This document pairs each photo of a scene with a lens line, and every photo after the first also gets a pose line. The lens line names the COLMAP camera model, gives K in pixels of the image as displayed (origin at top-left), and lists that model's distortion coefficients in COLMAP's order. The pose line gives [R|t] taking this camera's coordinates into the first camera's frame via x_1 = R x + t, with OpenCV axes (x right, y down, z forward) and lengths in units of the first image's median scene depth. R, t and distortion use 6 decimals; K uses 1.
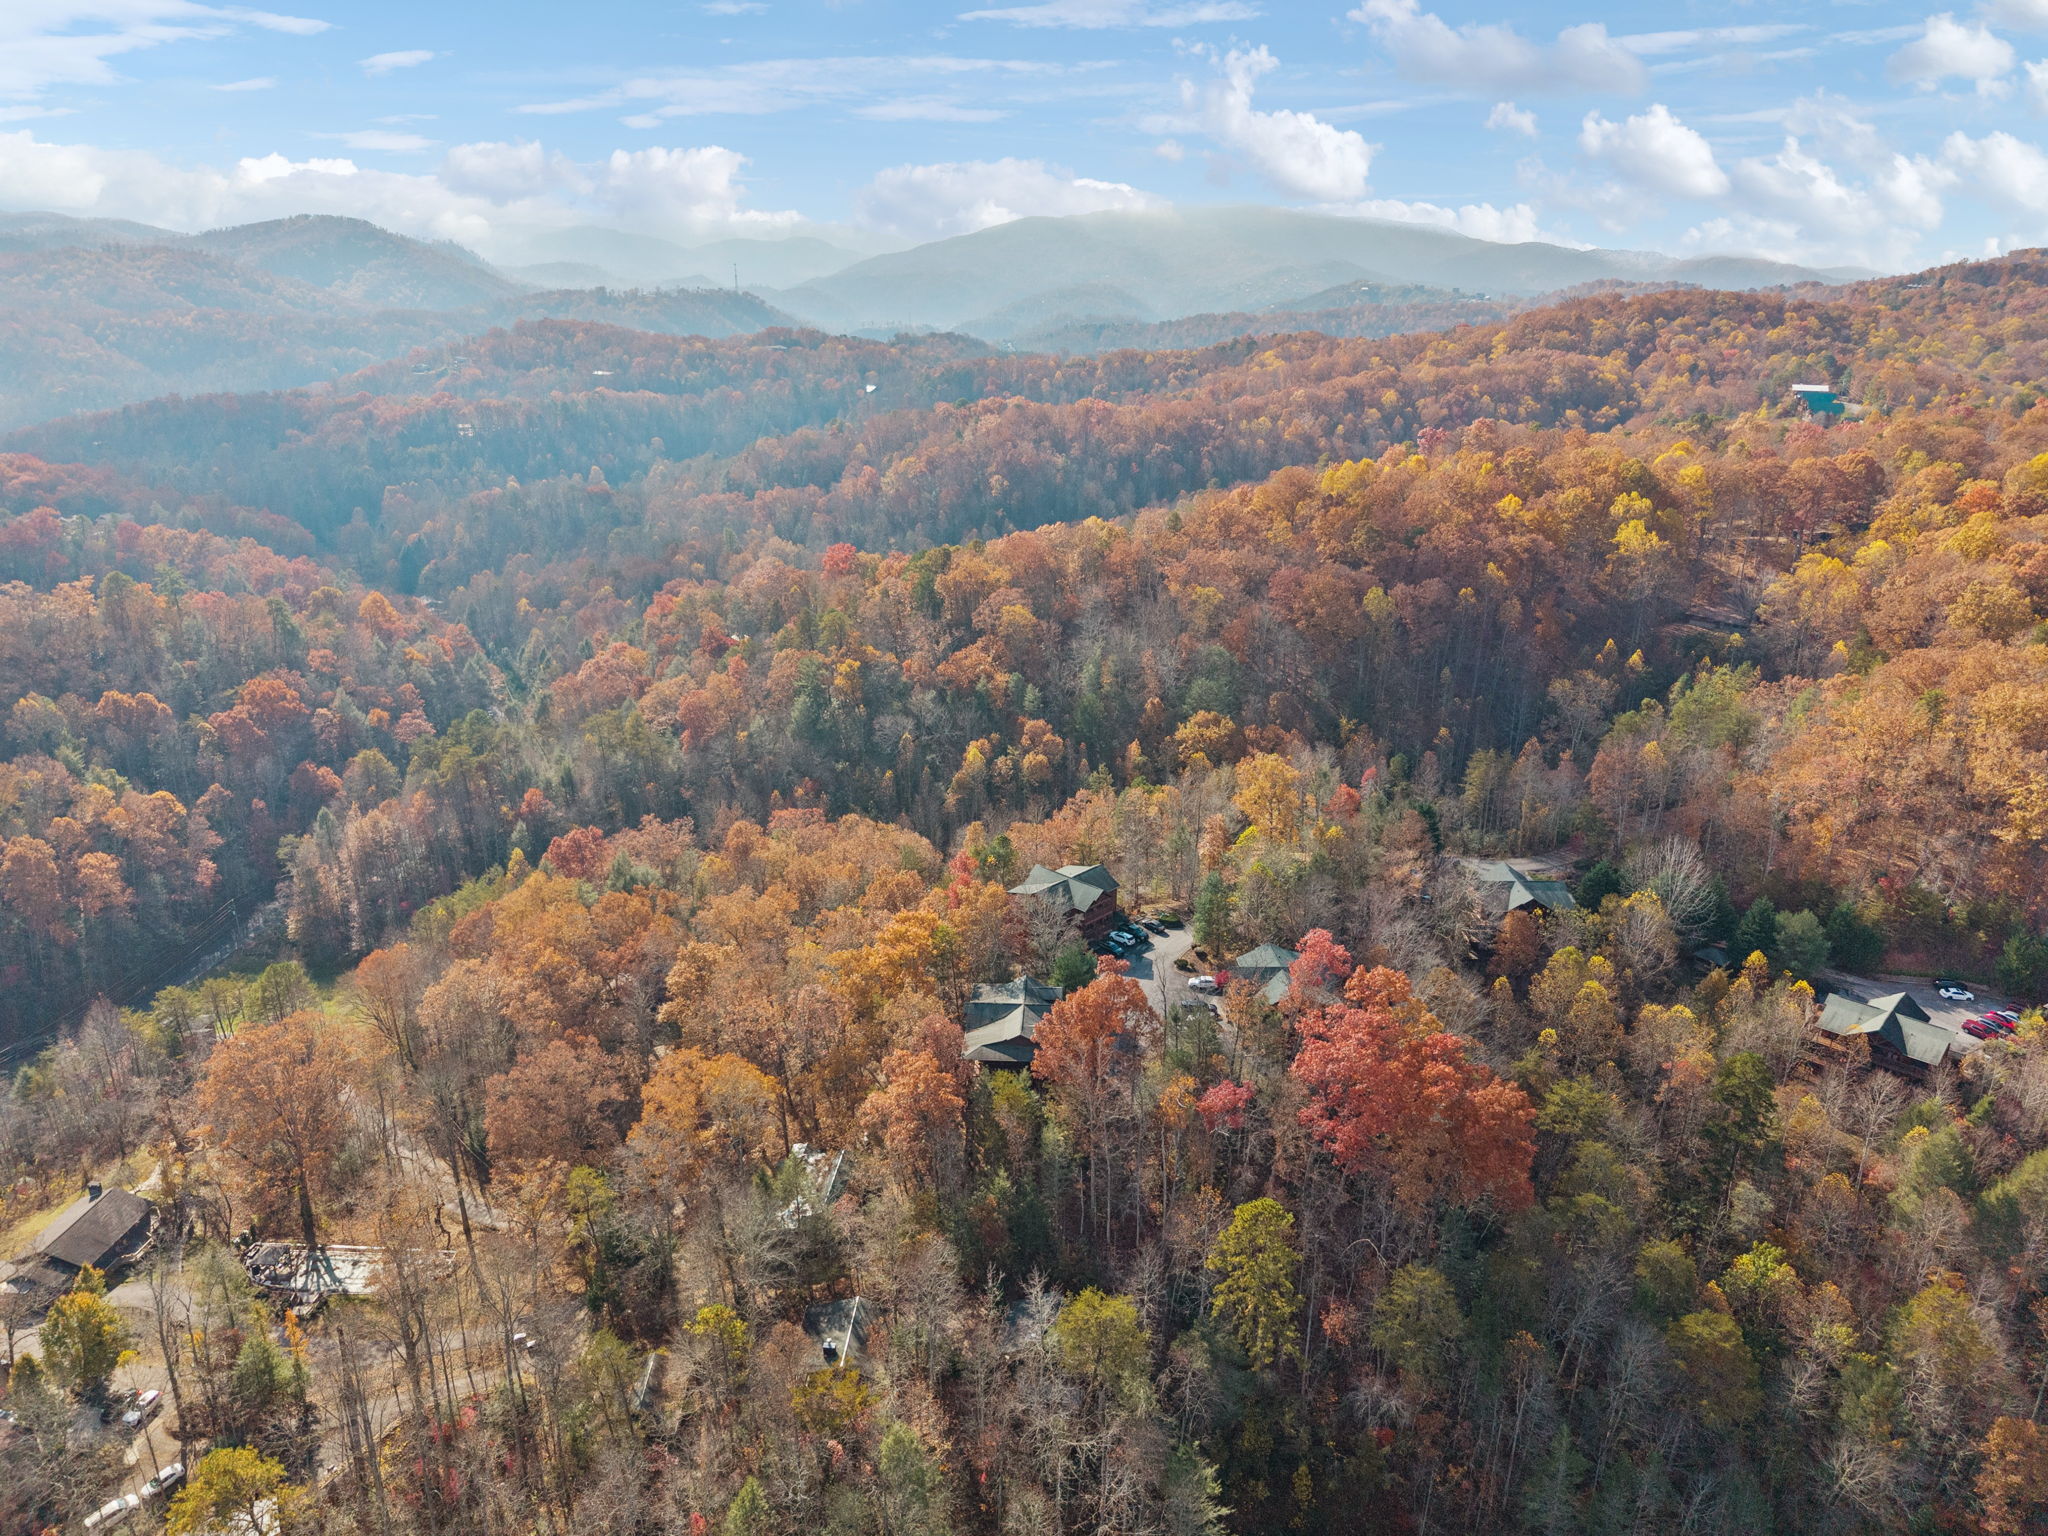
lens RADIAL K [[1364.9, 0, 1024.0], [0, 1364.9, 768.0], [0, 0, 1]] dist [-0.001058, -0.003232]
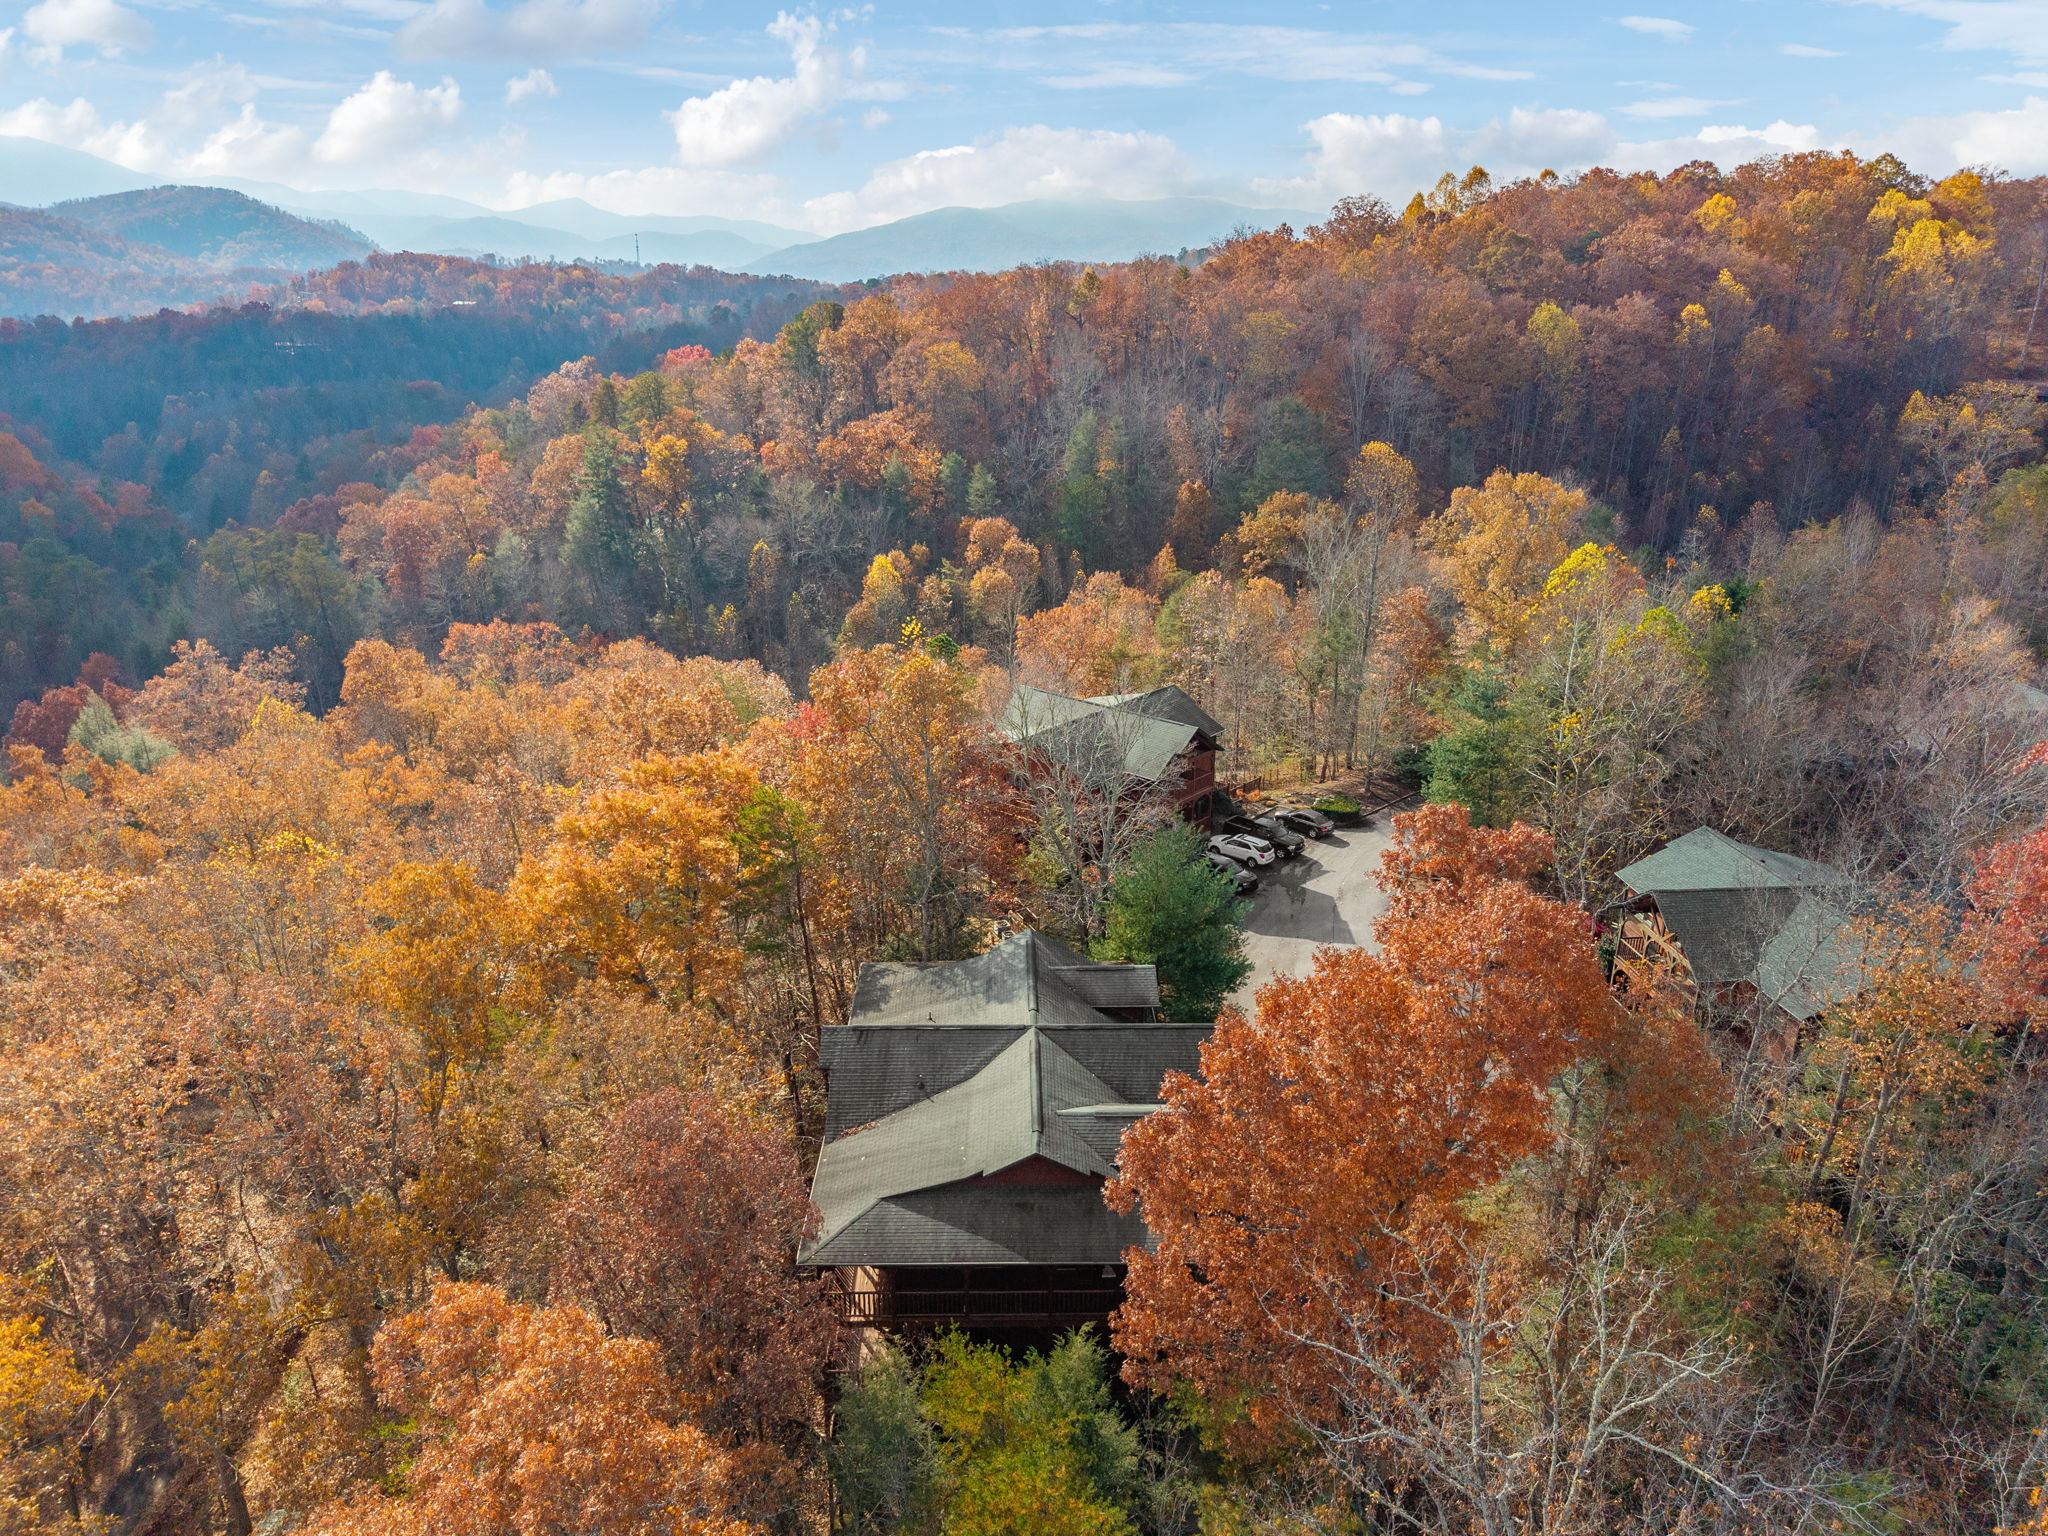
lens RADIAL K [[1437.0, 0, 1026.5], [0, 1437.0, 676.7], [0, 0, 1]] dist [-0.001961, -0.001010]
pose [[0.998451, -0.017864, 0.052693, -0.009196], [0.021068, 0.997923, -0.060875, 0.069668], [-0.051496, 0.061891, 0.996754, 0.408836]]
